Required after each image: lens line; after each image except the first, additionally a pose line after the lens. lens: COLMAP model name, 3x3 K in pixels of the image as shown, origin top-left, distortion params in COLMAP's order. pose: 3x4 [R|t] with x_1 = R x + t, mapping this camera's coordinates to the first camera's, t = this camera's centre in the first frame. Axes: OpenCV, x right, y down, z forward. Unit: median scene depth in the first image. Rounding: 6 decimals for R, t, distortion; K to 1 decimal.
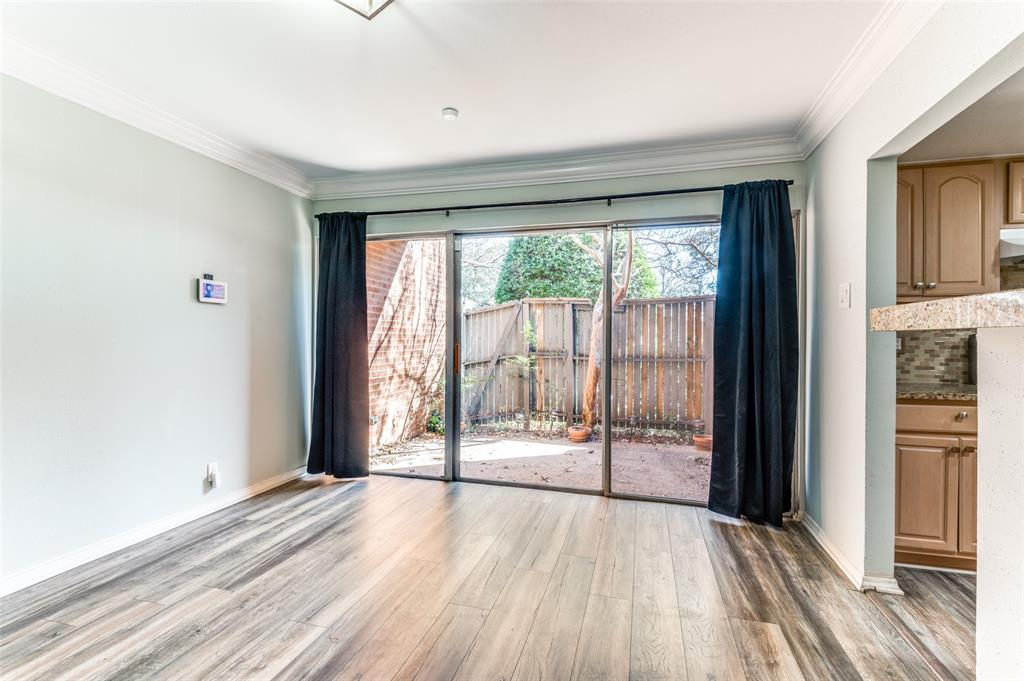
lens RADIAL K [[461.3, 0, 514.5], [0, 461.3, 337.1], [0, 0, 1]] dist [0.025326, -0.018089]
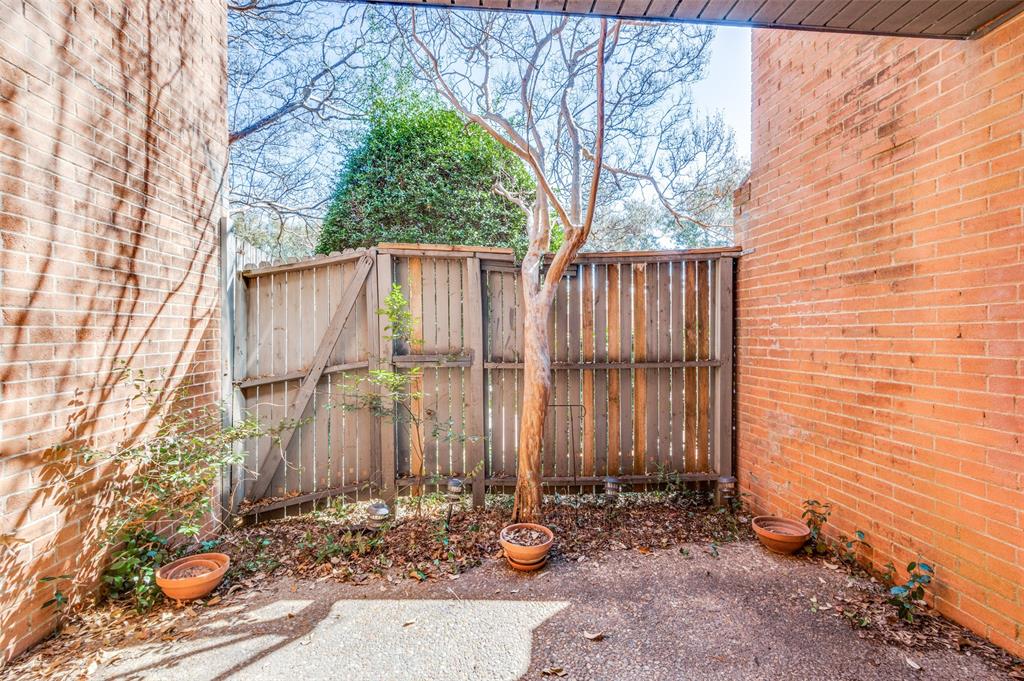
lens RADIAL K [[484.2, 0, 512.0], [0, 484.2, 340.5], [0, 0, 1]] dist [0.026628, -0.013306]
pose [[0.944761, -0.012818, 0.327509, -0.022127], [0.006697, 0.999781, 0.019810, 0.009893], [-0.327691, -0.016523, 0.944640, 0.663706]]
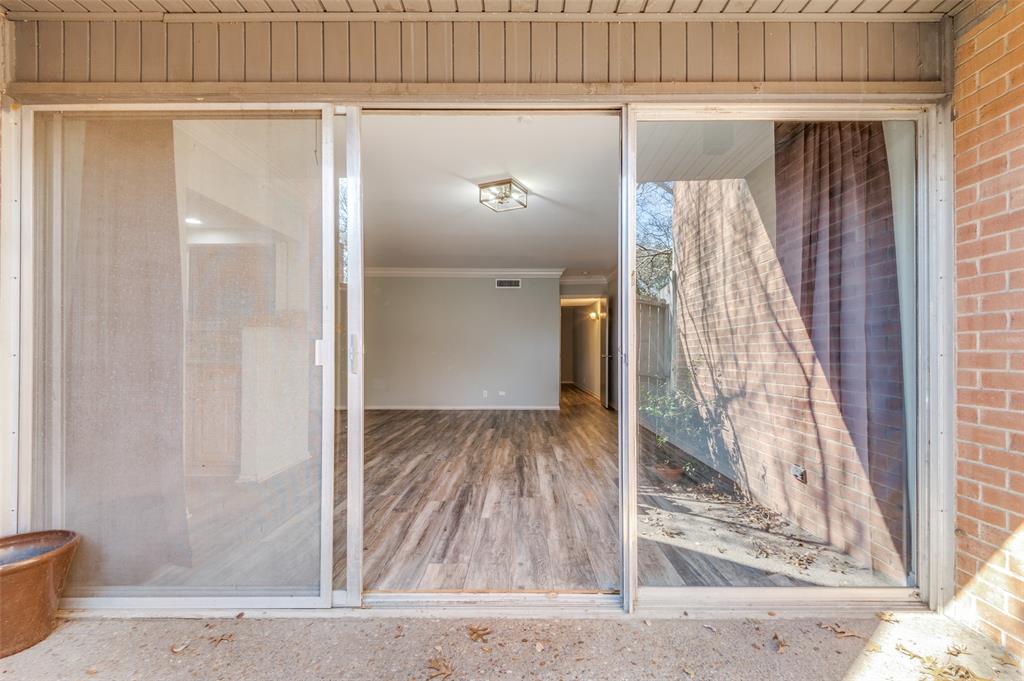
lens RADIAL K [[486.2, 0, 510.5], [0, 486.2, 348.3], [0, 0, 1]] dist [0.029882, -0.017407]
pose [[-0.972155, -0.006960, -0.234234, 0.080816], [-0.004933, 0.999945, -0.009238, 0.032030], [0.234285, -0.007825, -0.972136, 1.069187]]
